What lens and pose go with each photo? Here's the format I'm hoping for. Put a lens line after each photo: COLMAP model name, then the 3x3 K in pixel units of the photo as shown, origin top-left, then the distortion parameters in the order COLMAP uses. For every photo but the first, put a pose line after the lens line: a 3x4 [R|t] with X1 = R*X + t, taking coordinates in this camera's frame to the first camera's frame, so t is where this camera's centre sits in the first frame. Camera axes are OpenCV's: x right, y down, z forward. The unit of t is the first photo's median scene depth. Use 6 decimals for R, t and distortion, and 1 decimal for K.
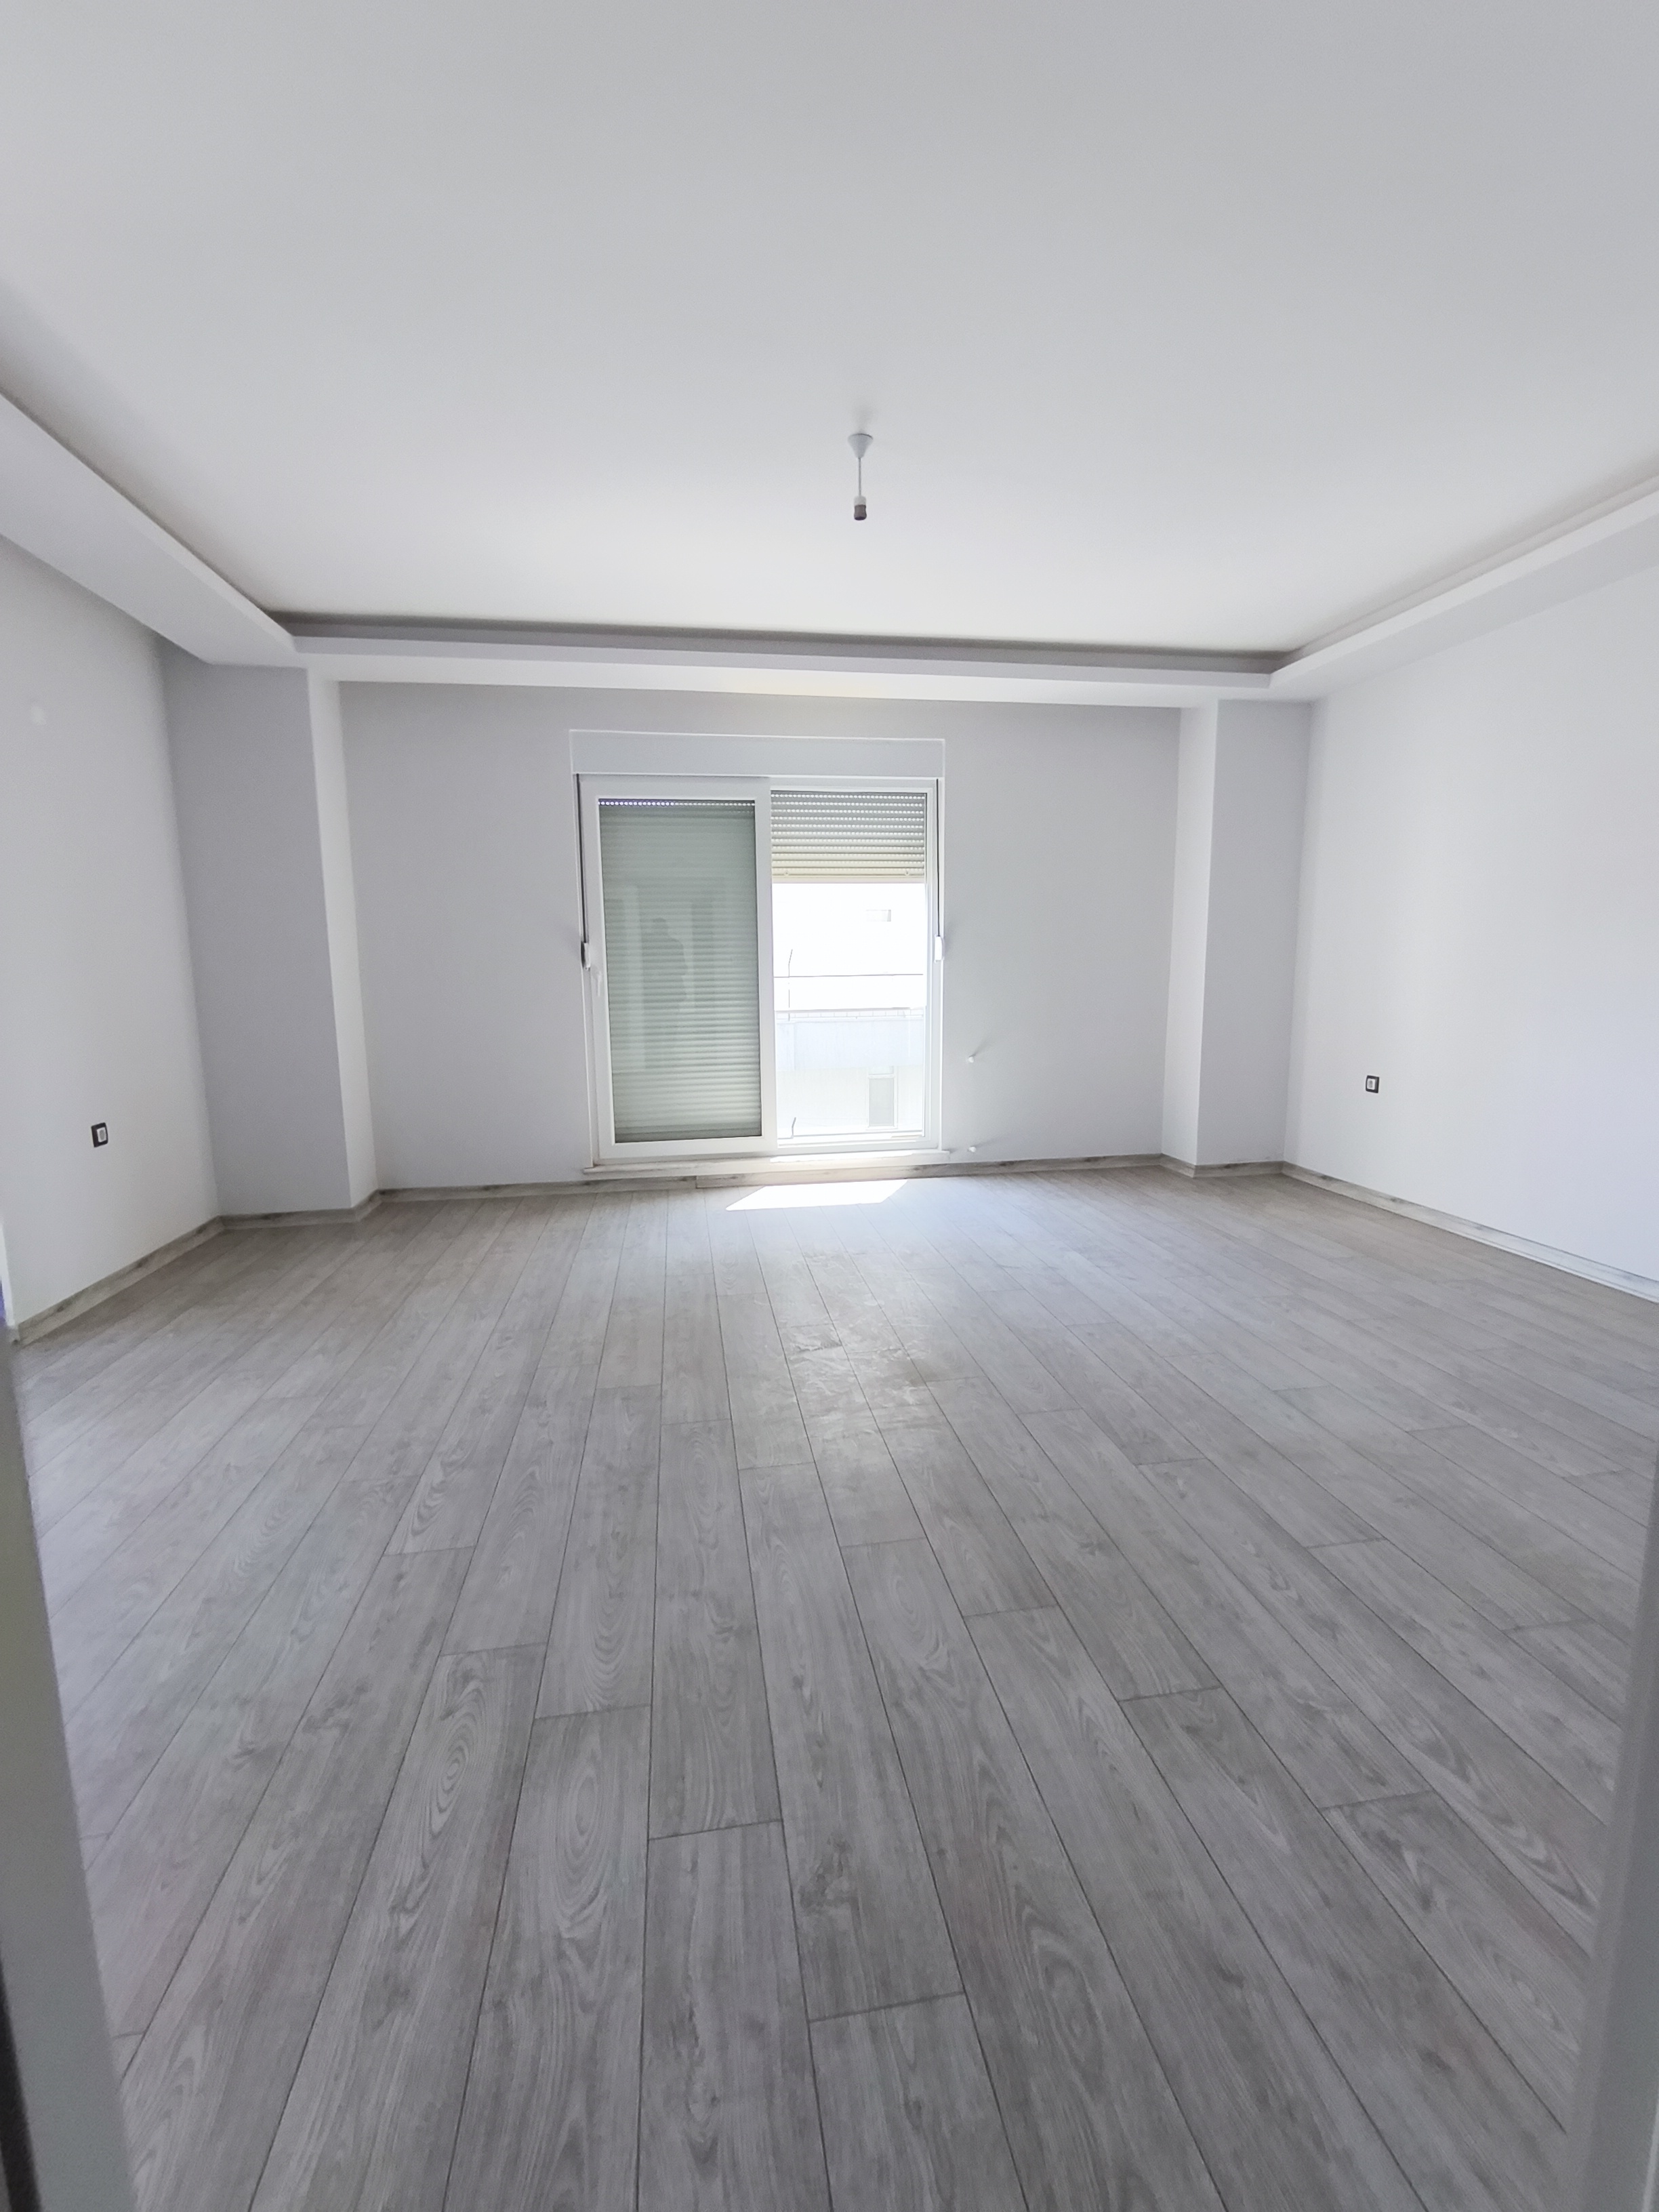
lens RADIAL K [[990.4, 0, 837.9], [0, 990.4, 1114.0], [0, 0, 1]] dist [-0.003946, 0.000899]
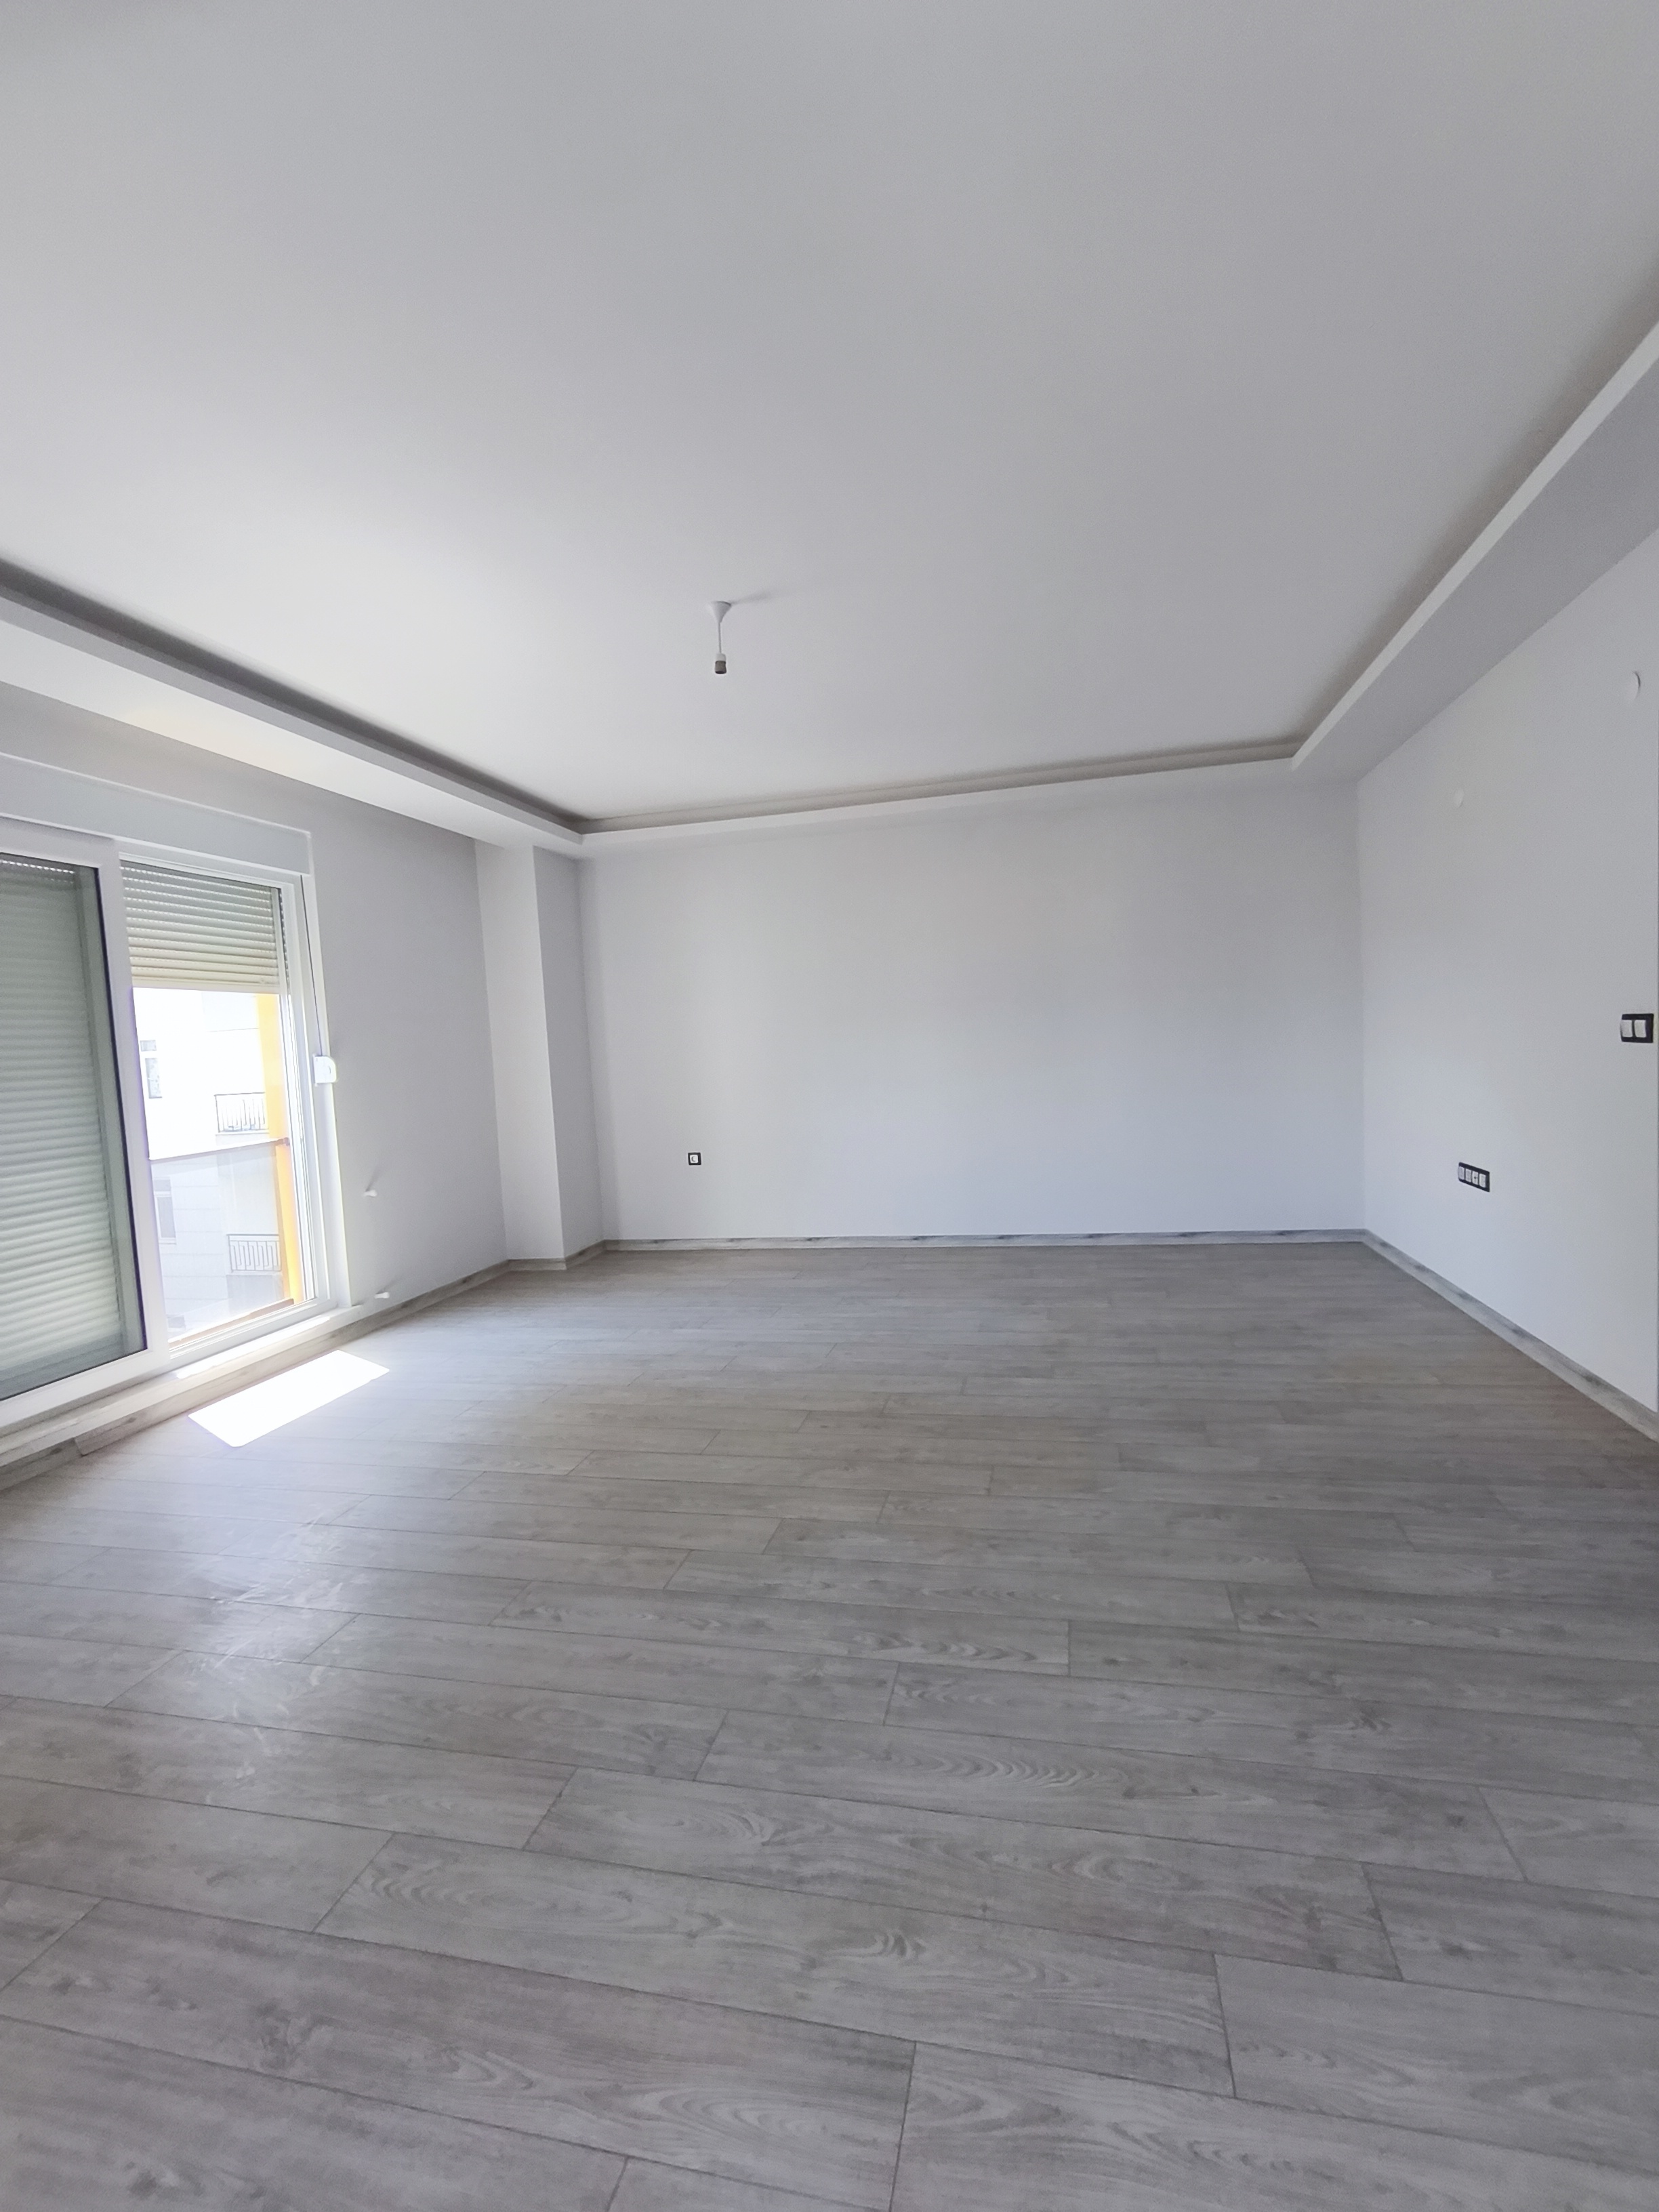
lens RADIAL K [[990.4, 0, 837.9], [0, 990.4, 1114.0], [0, 0, 1]] dist [-0.003946, 0.000899]
pose [[0.378200, -0.074132, 0.922751, -1.026722], [0.193176, 0.981164, -0.000351, -0.089366], [-0.905344, 0.178386, 0.385397, 0.556023]]
